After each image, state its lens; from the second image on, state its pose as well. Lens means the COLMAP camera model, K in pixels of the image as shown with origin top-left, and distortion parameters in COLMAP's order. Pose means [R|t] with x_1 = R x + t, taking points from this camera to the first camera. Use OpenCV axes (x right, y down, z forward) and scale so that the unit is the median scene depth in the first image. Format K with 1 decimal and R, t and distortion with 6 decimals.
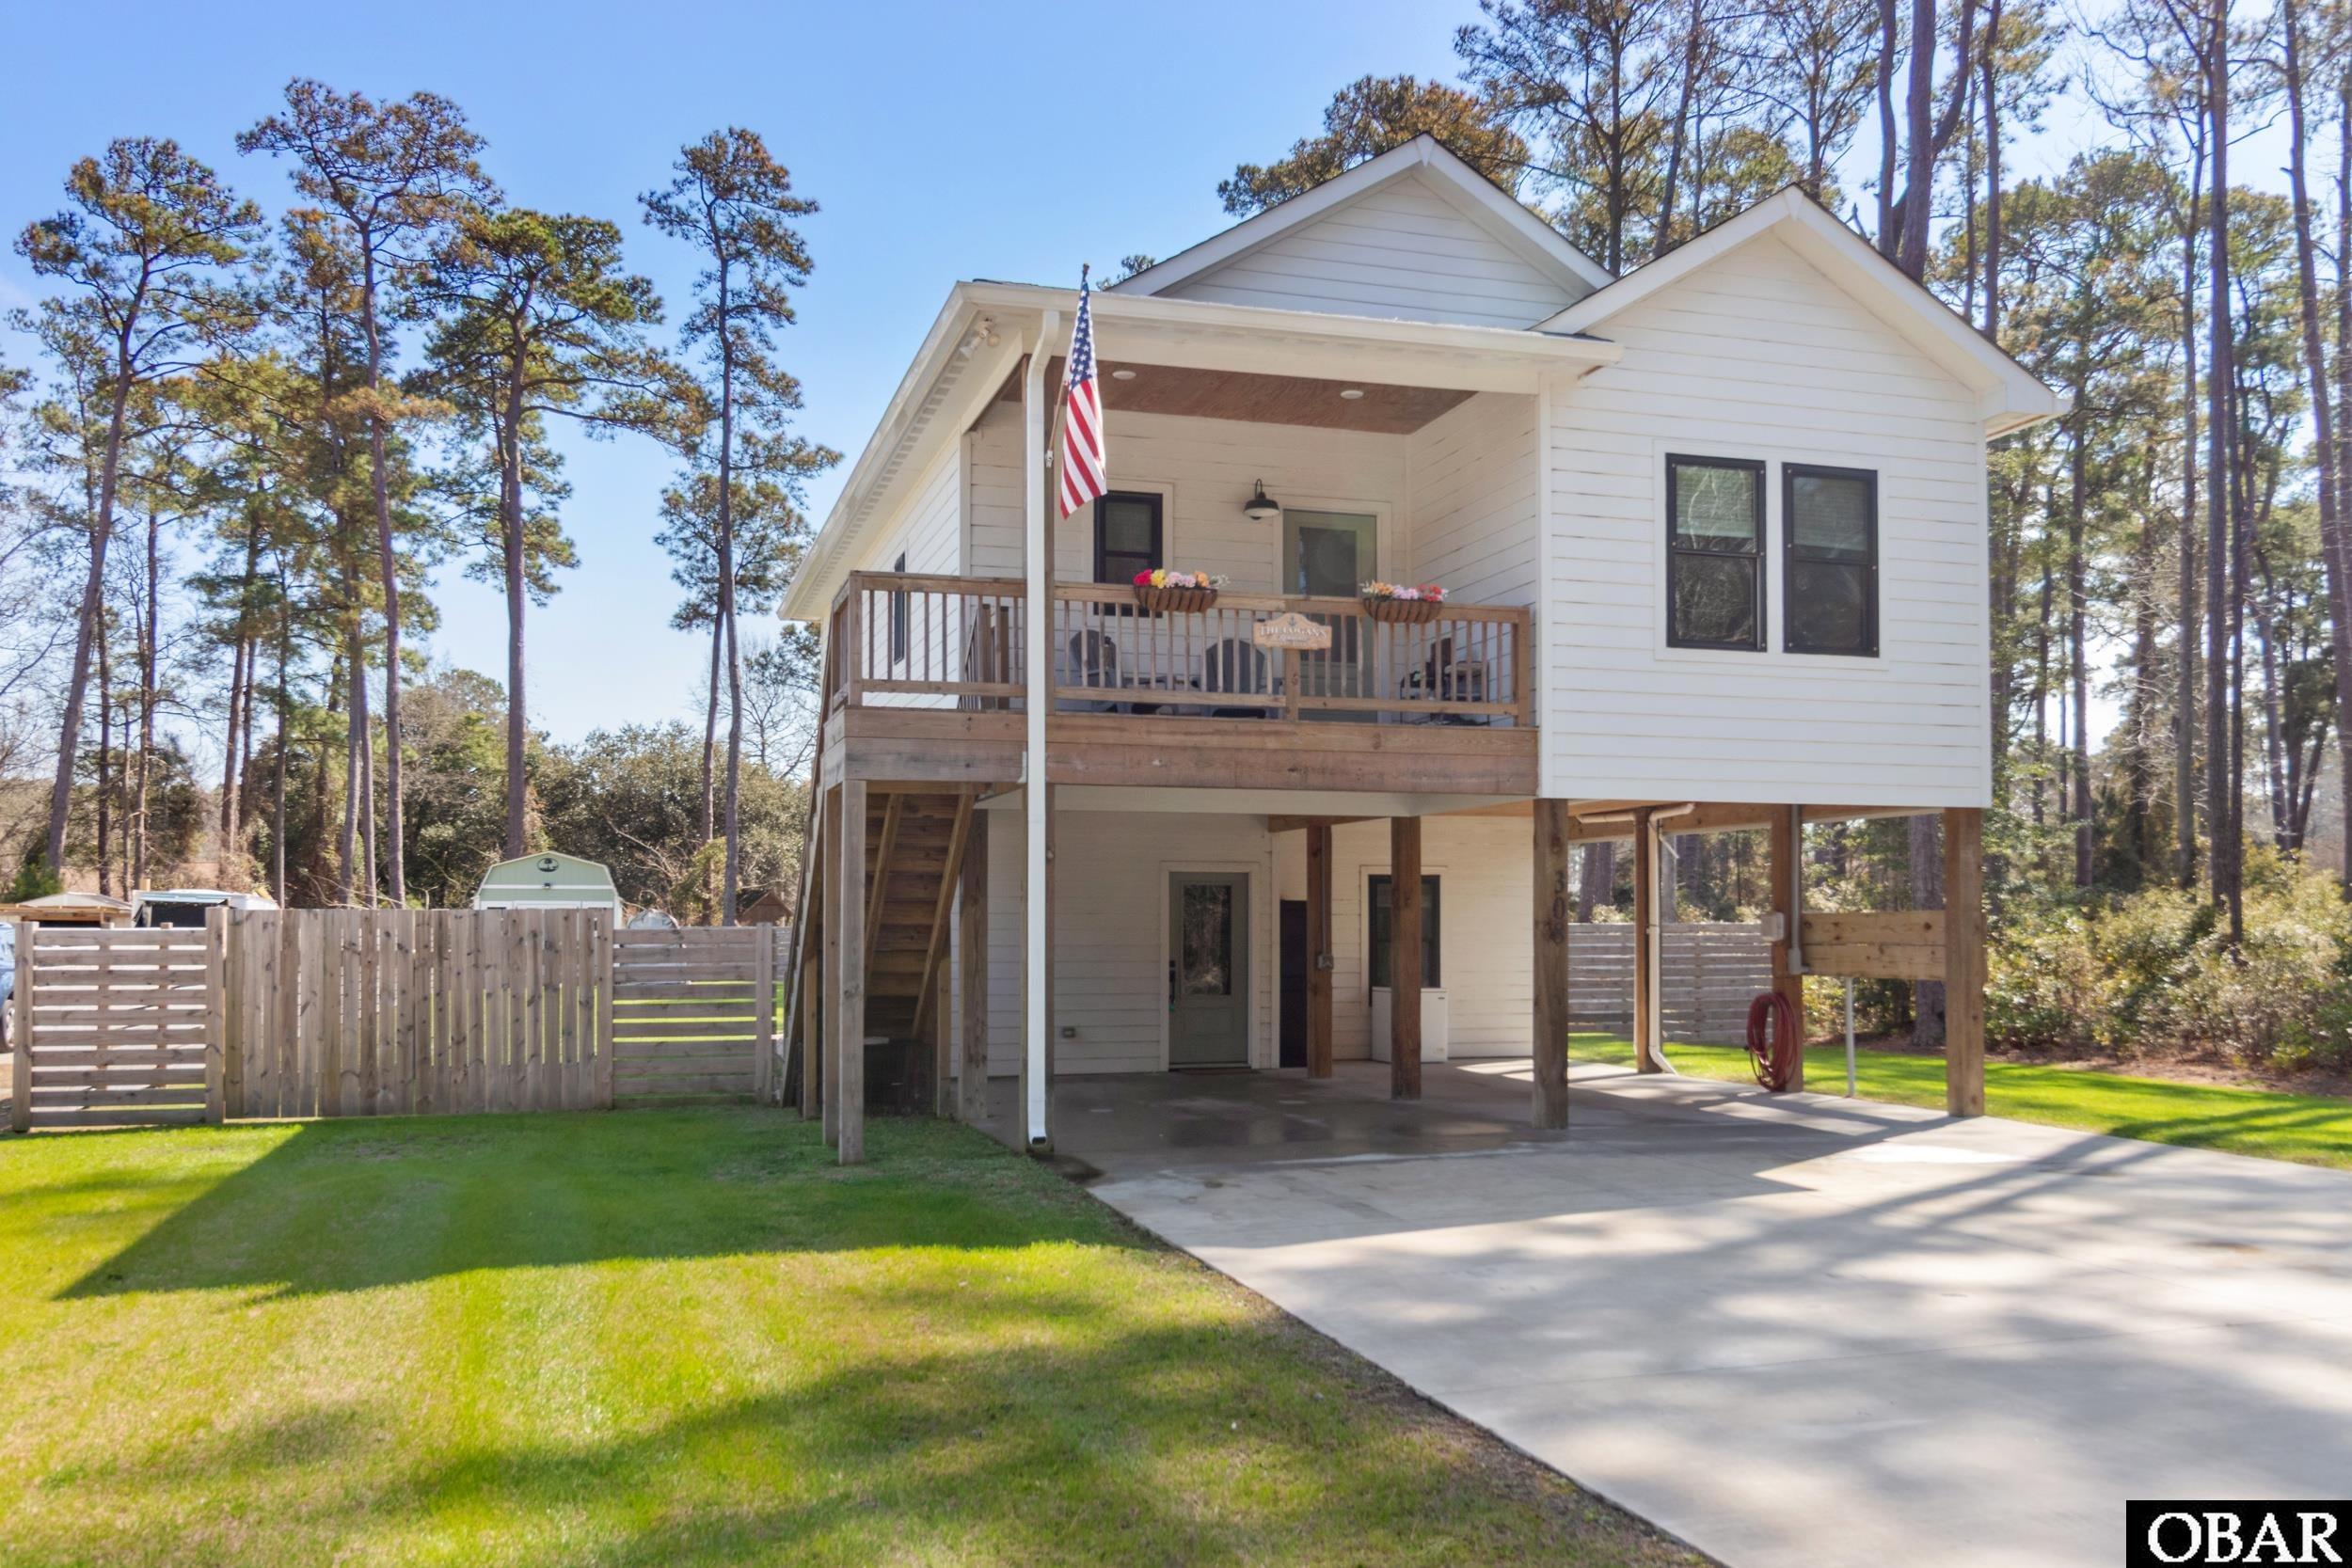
lens RADIAL K [[1895.5, 0, 1220.1], [0, 1895.5, 860.1], [0, 0, 1]] dist [0.005845, -0.007186]
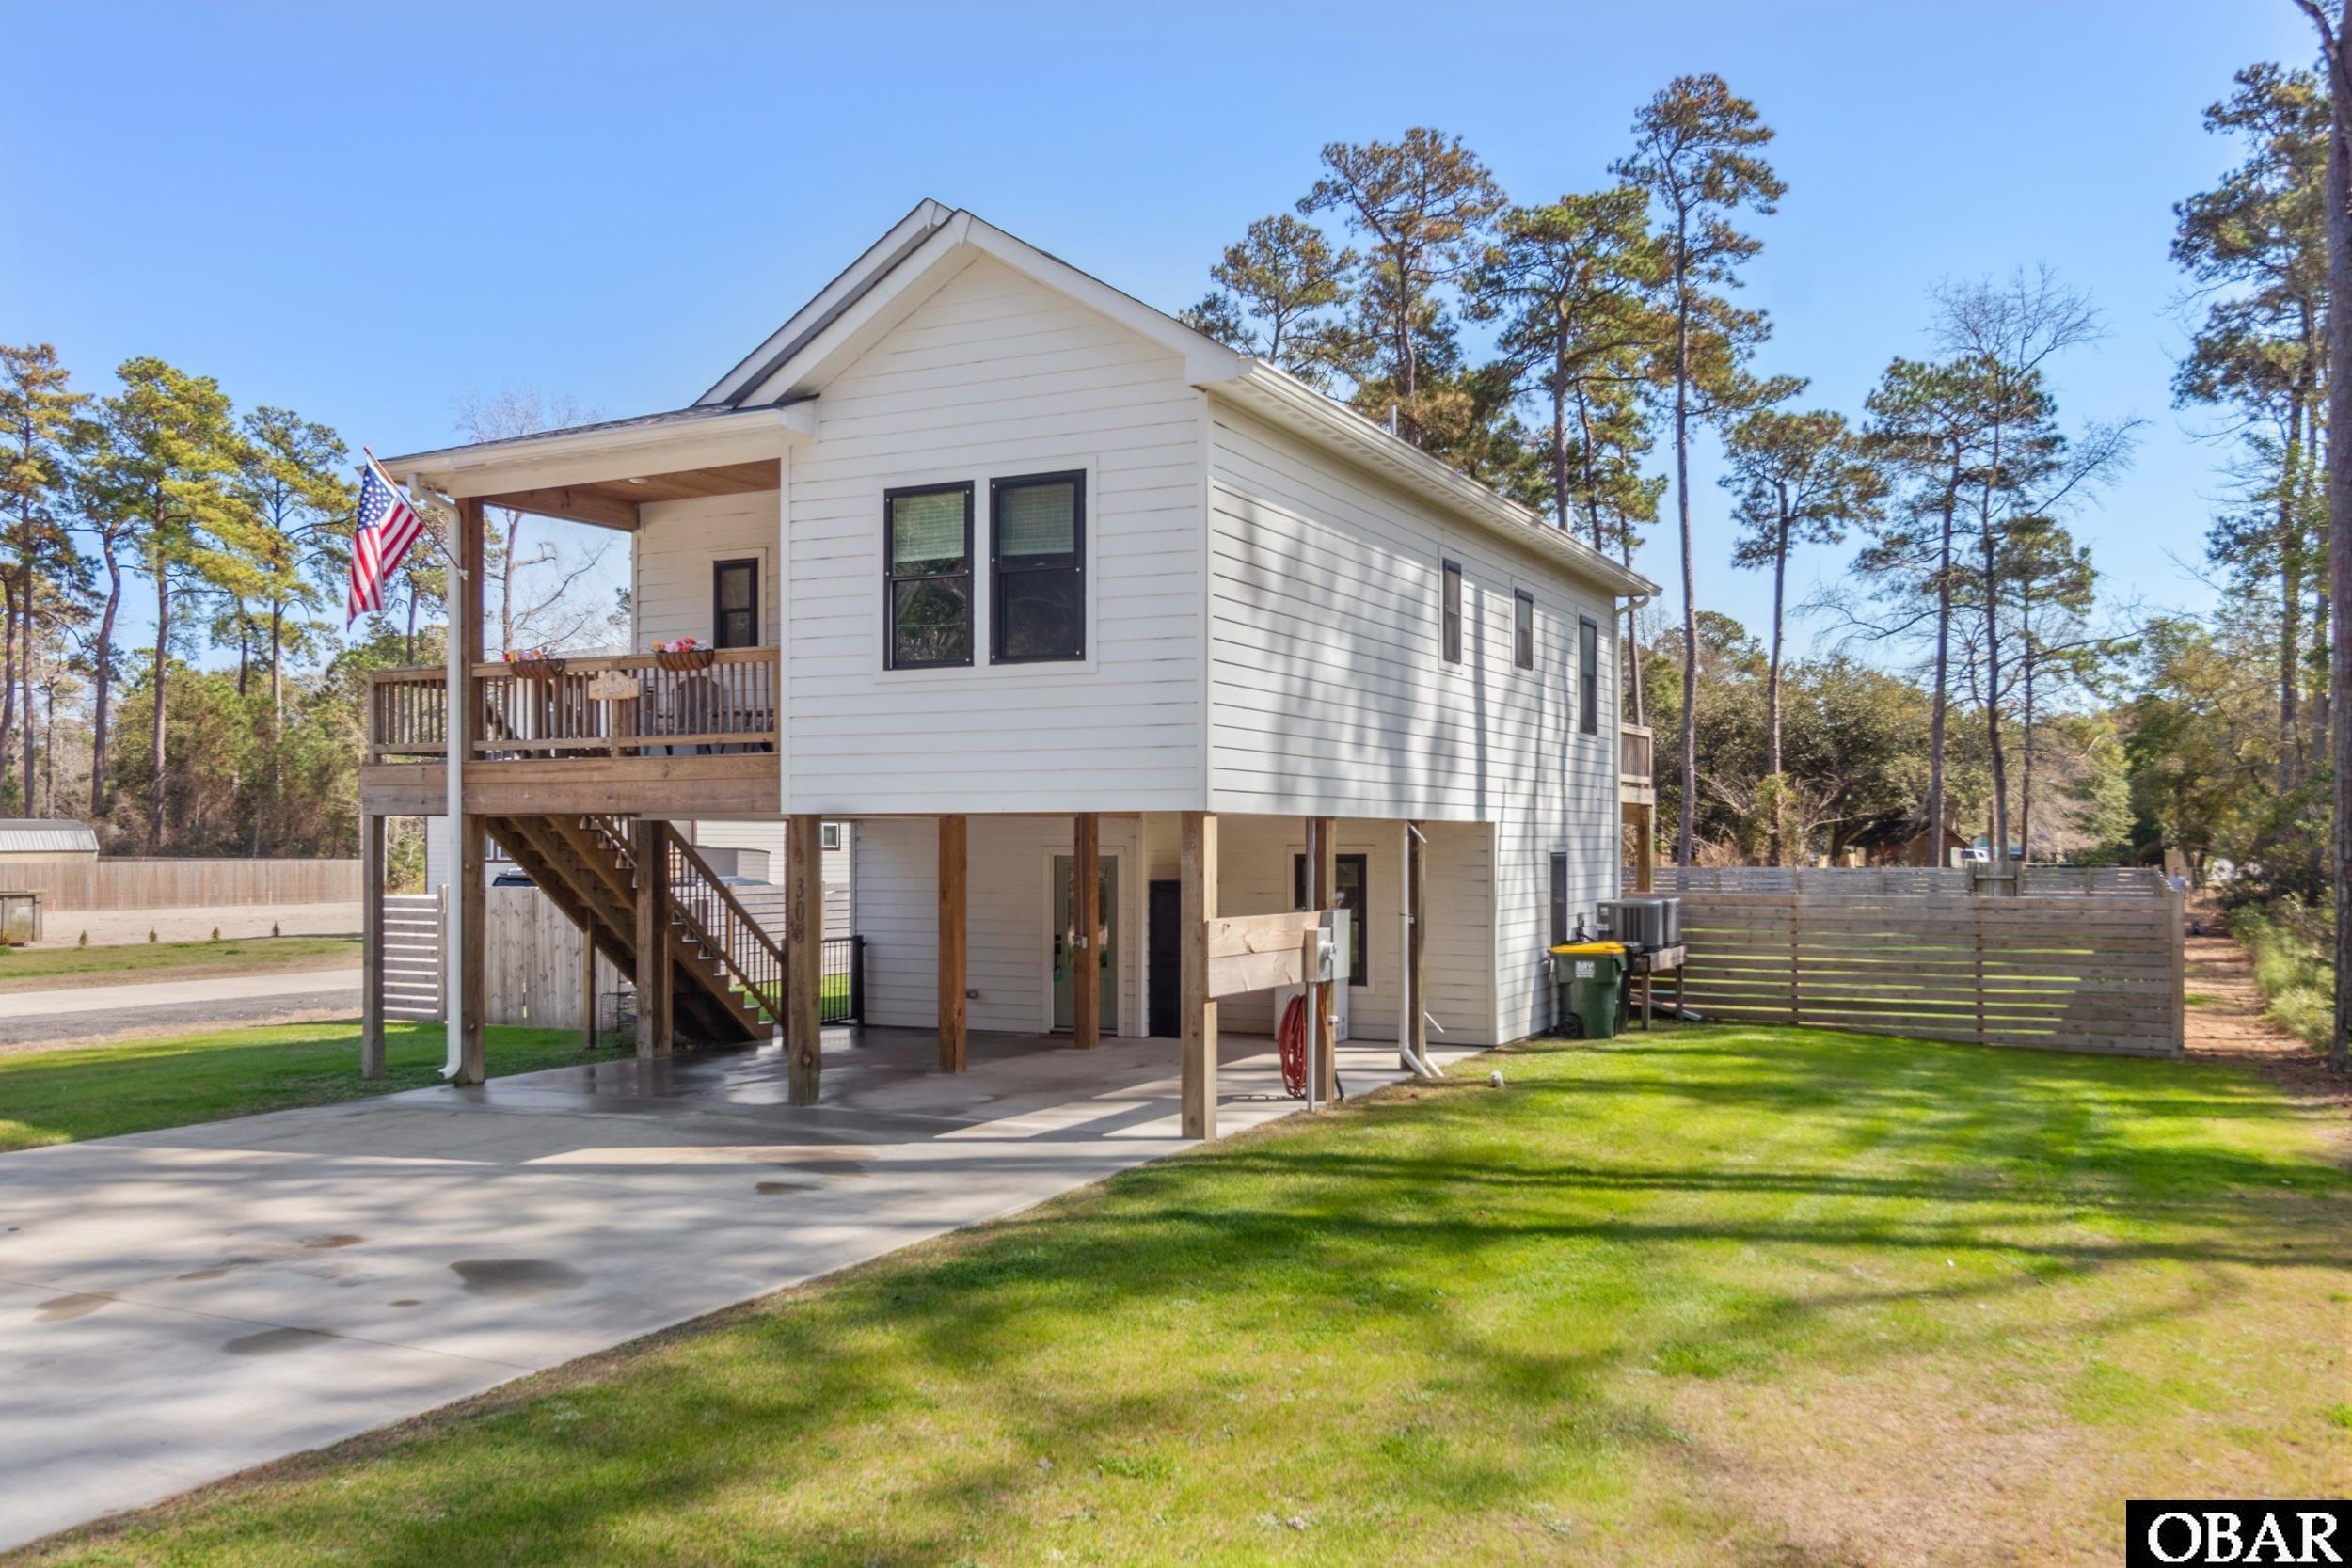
lens RADIAL K [[1895.5, 0, 1220.1], [0, 1895.5, 860.1], [0, 0, 1]] dist [0.005845, -0.007186]
pose [[0.724008, 0.005653, -0.689768, 0.252464], [0.024262, 0.999139, 0.033655, -0.008080], [0.689364, -0.041101, 0.723248, 0.077644]]
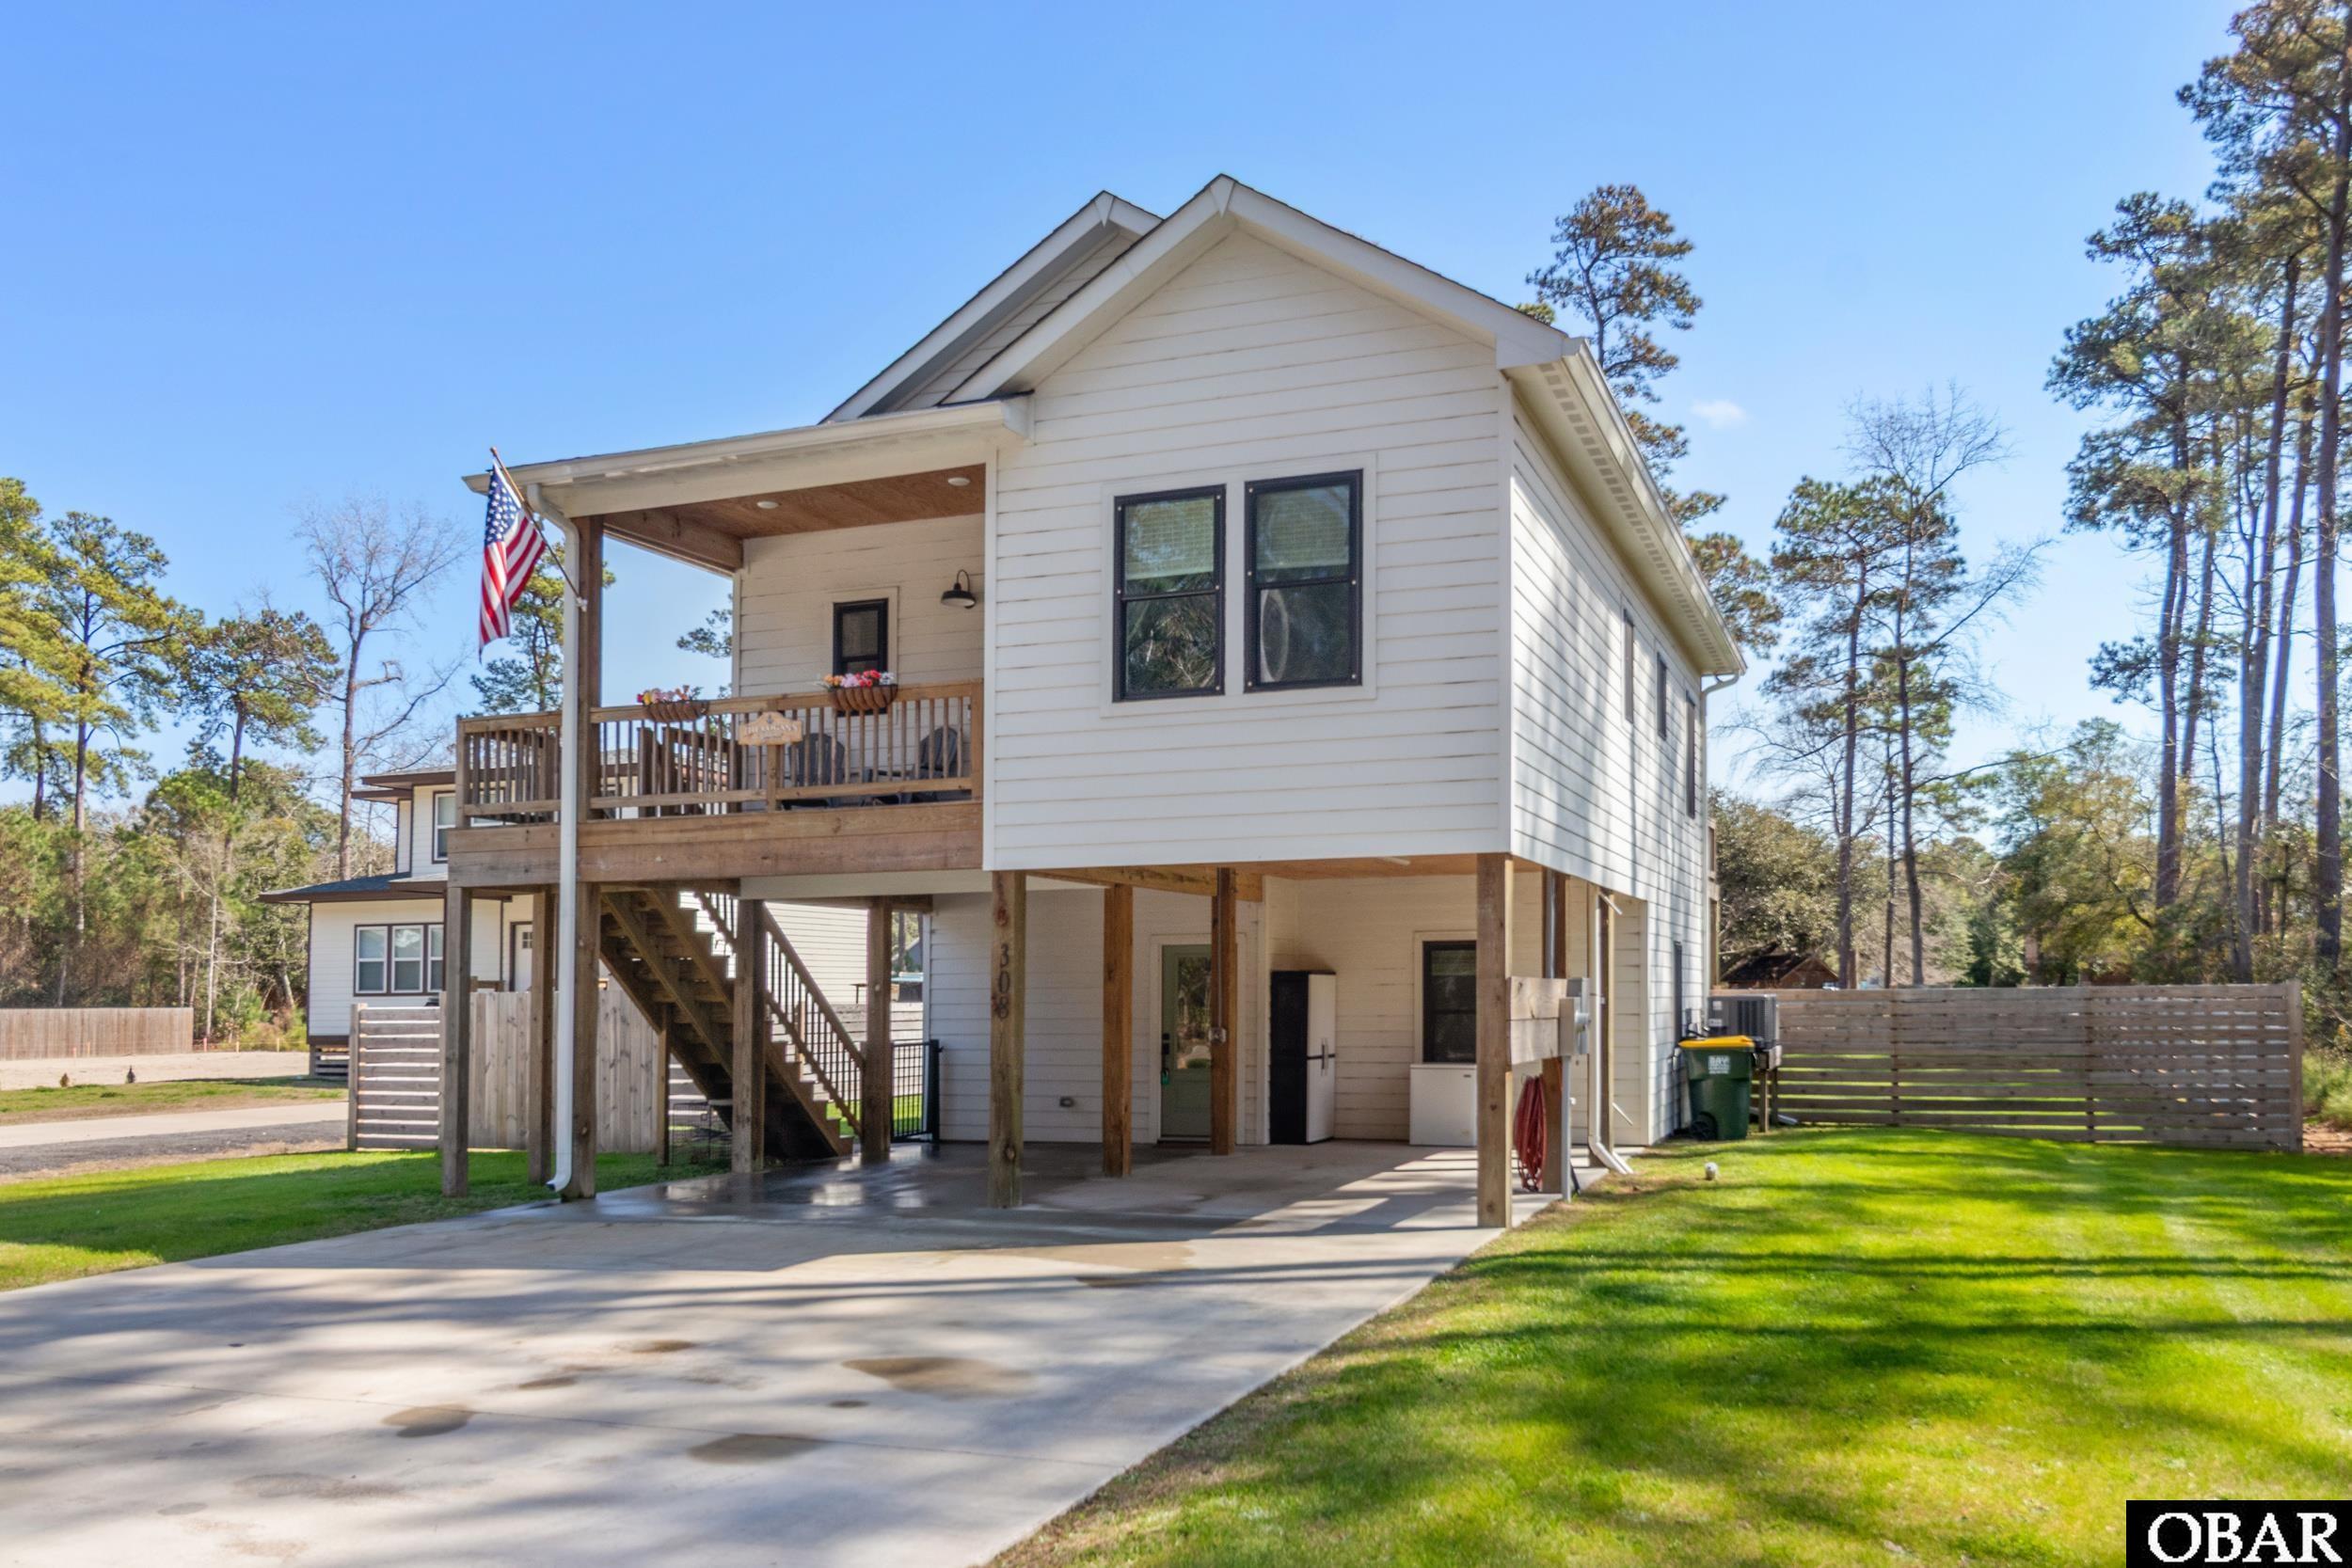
lens RADIAL K [[1960.0, 0, 1199.4], [0, 1960.0, 929.2], [0, 0, 1]] dist [0.006062, 0.001848]
pose [[0.781859, -0.034030, -0.622526, 0.197131], [0.036625, 0.999292, -0.008627, 0.002523], [0.622379, -0.016055, 0.782551, 0.058005]]
